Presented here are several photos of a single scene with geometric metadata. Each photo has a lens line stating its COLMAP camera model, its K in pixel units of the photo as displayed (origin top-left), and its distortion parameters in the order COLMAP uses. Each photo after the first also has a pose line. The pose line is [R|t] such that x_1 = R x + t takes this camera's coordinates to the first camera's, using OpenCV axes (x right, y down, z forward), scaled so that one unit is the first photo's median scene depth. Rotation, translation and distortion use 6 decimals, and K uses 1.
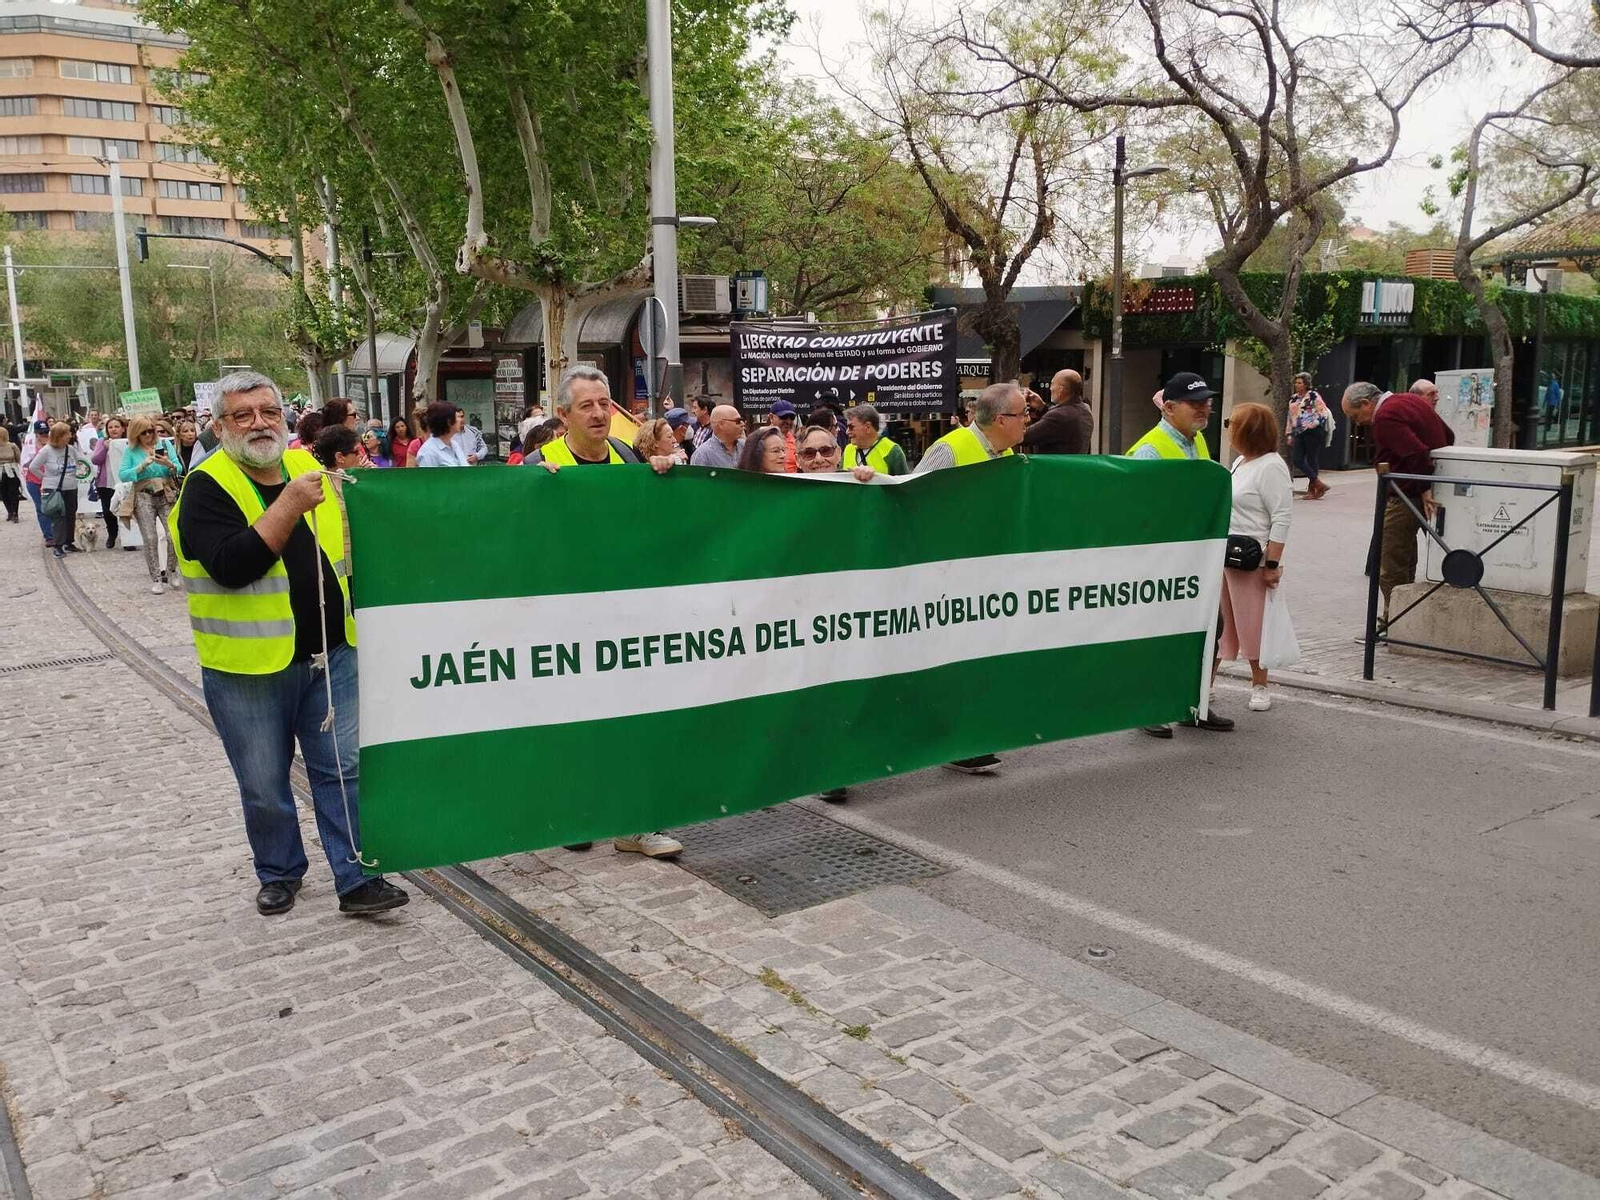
lens RADIAL K [[1347.8, 0, 741.0], [0, 1347.8, 564.7], [0, 0, 1]] dist [0.125271, -0.129719]
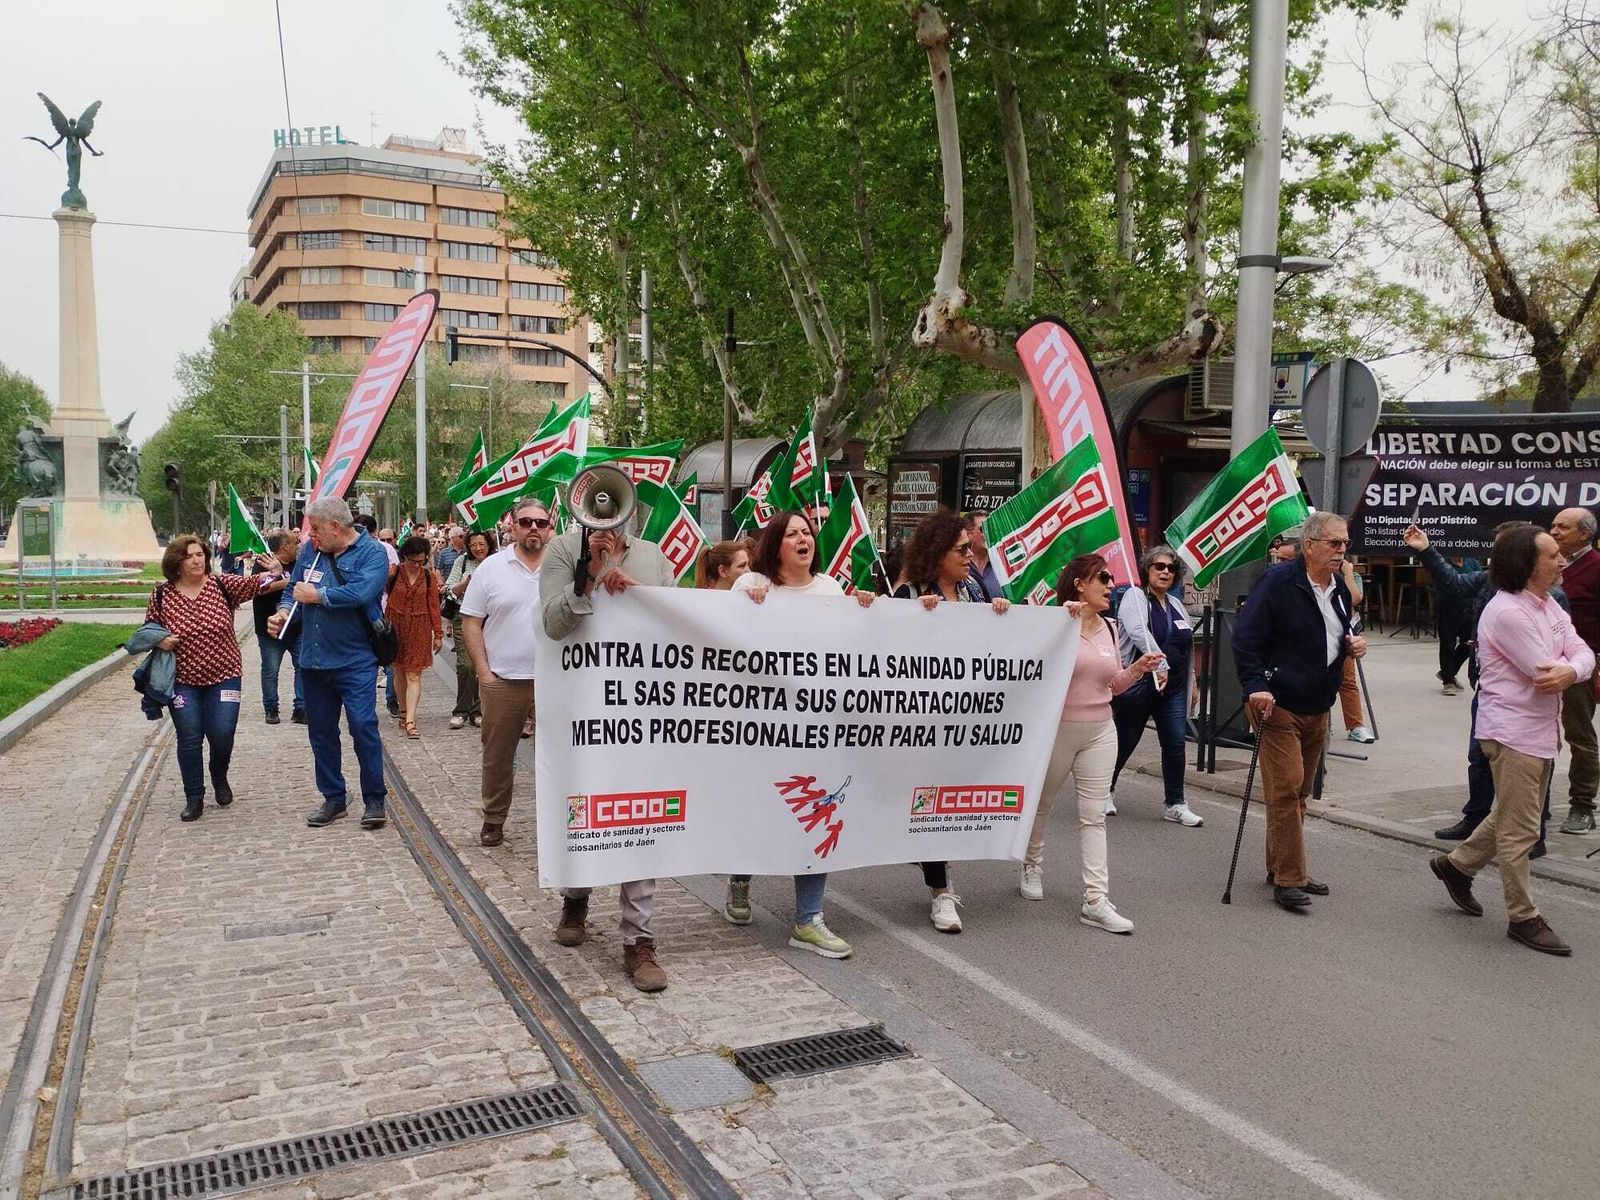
lens RADIAL K [[1340.5, 0, 800.0], [0, 1340.5, 600.0], [0, 0, 1]] dist [0.065777, -0.064947]
pose [[0.991580, 0.041616, -0.122626, -0.160332], [-0.049987, 0.996567, -0.065994, -0.027647], [0.119458, 0.071568, 0.990256, 0.273334]]
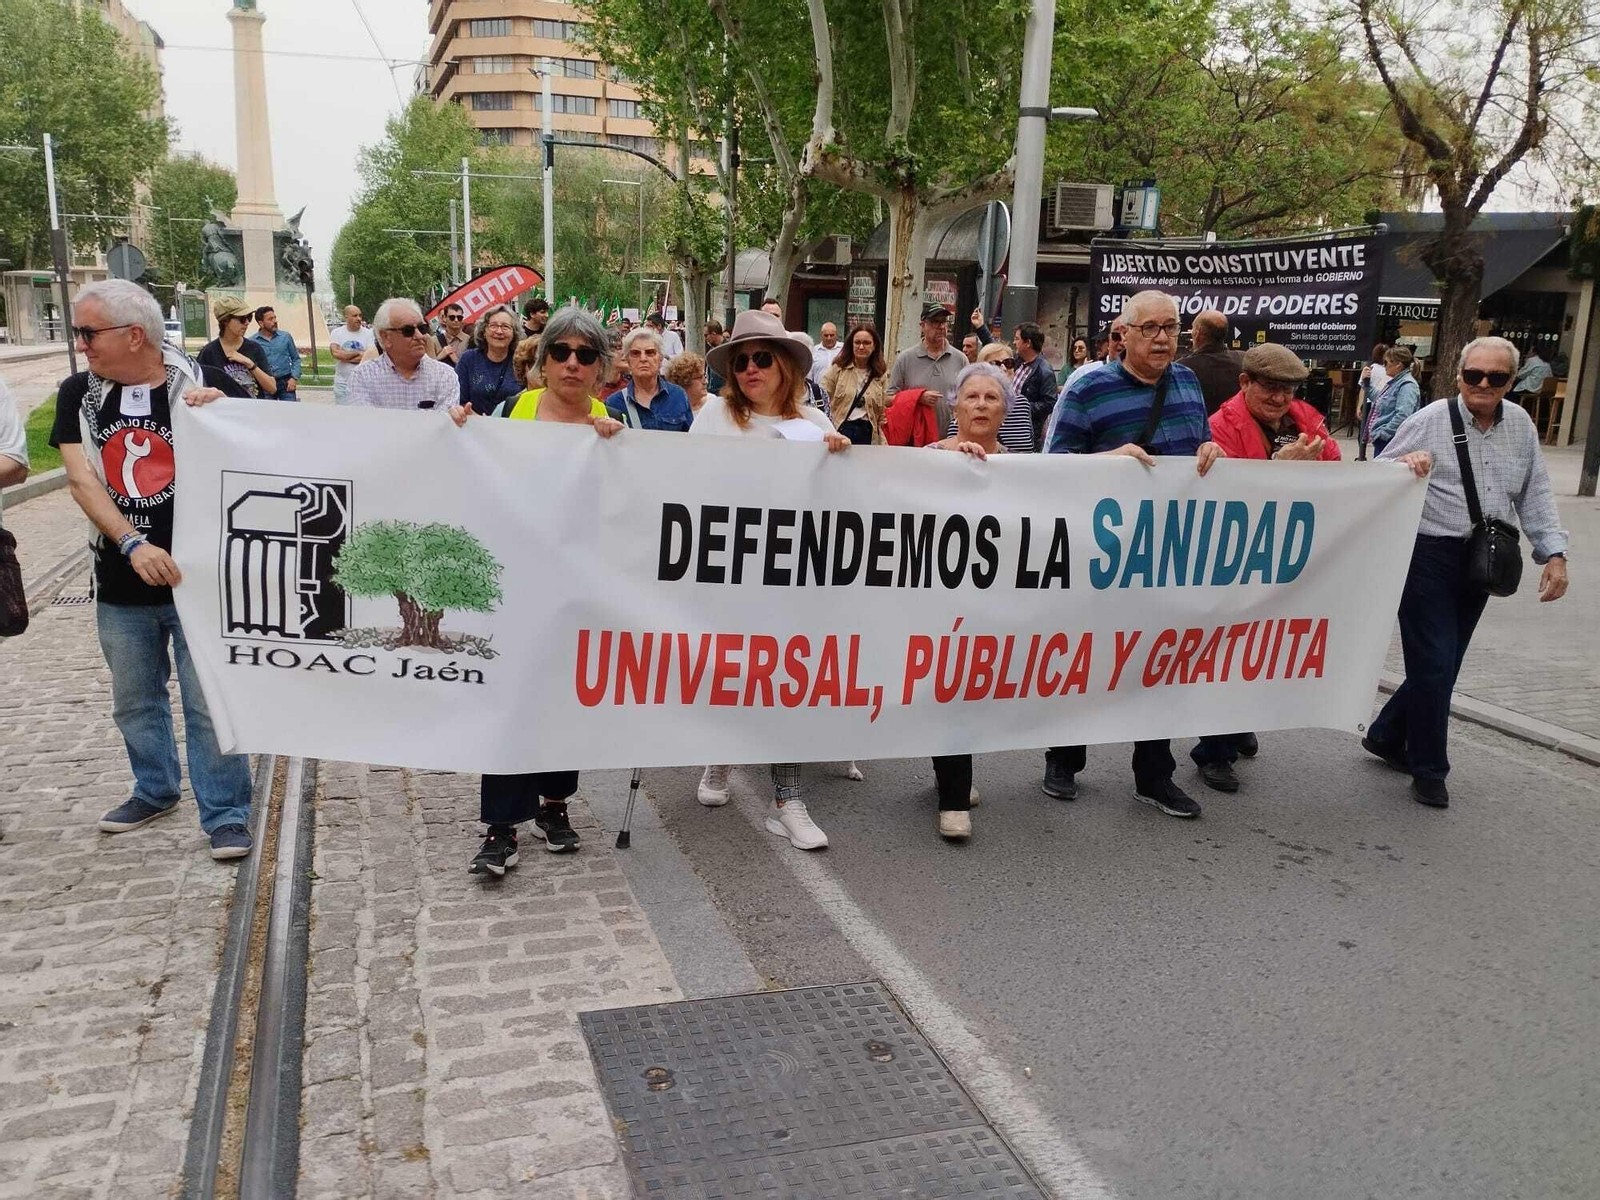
lens RADIAL K [[1340.5, 0, 800.0], [0, 1340.5, 600.0], [0, 0, 1]] dist [0.065777, -0.064947]
pose [[0.965925, 0.100960, -0.238318, 0.027616], [-0.082117, 0.992753, 0.087737, -0.013611], [0.245449, -0.065178, 0.967216, 0.115828]]
